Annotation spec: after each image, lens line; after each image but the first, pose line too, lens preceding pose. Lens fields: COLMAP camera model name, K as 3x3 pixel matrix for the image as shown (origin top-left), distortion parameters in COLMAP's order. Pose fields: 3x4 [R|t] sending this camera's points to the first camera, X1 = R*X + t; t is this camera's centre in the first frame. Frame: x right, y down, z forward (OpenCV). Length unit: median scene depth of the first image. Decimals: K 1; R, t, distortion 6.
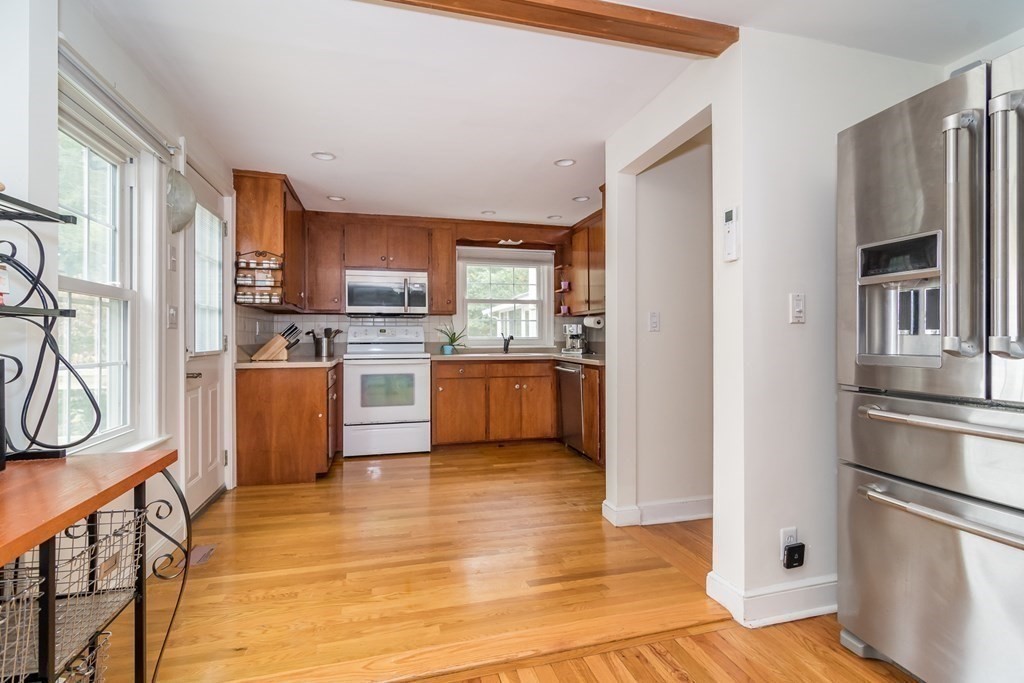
lens RADIAL K [[496.9, 0, 513.4], [0, 496.9, 337.6], [0, 0, 1]] dist [-0.005848, 0.000124]
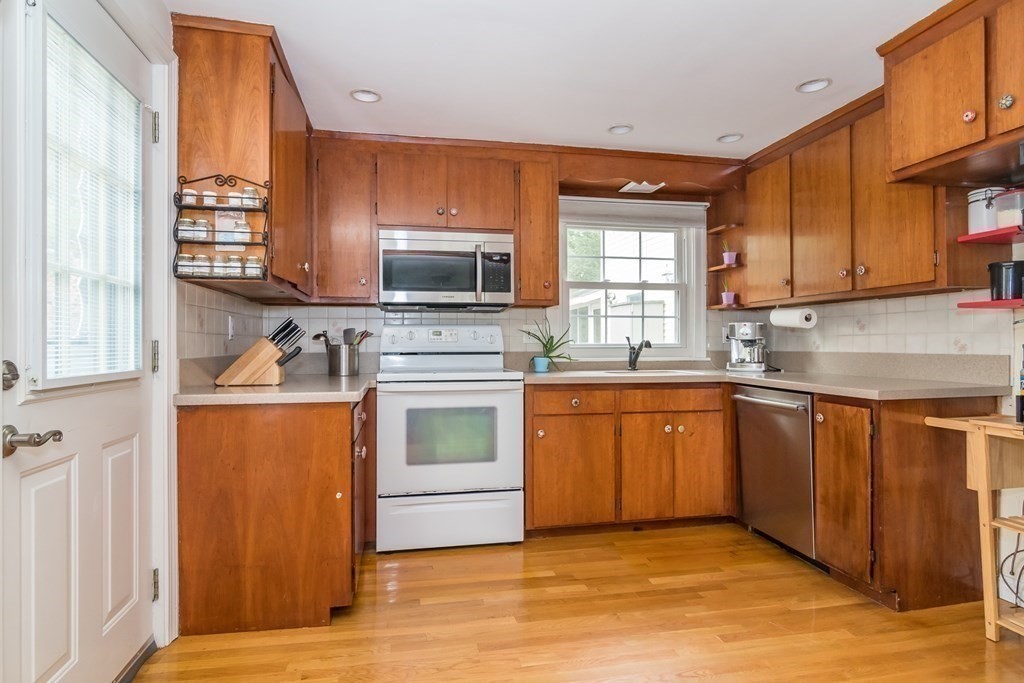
lens RADIAL K [[579.9, 0, 512.7], [0, 579.9, 343.9], [0, 0, 1]] dist [-0.002549, -0.000992]
pose [[0.997447, 0.000707, -0.071407, -0.132243], [-0.000750, 1.000000, -0.000568, -0.000375], [0.071407, 0.000620, 0.997447, 0.328368]]
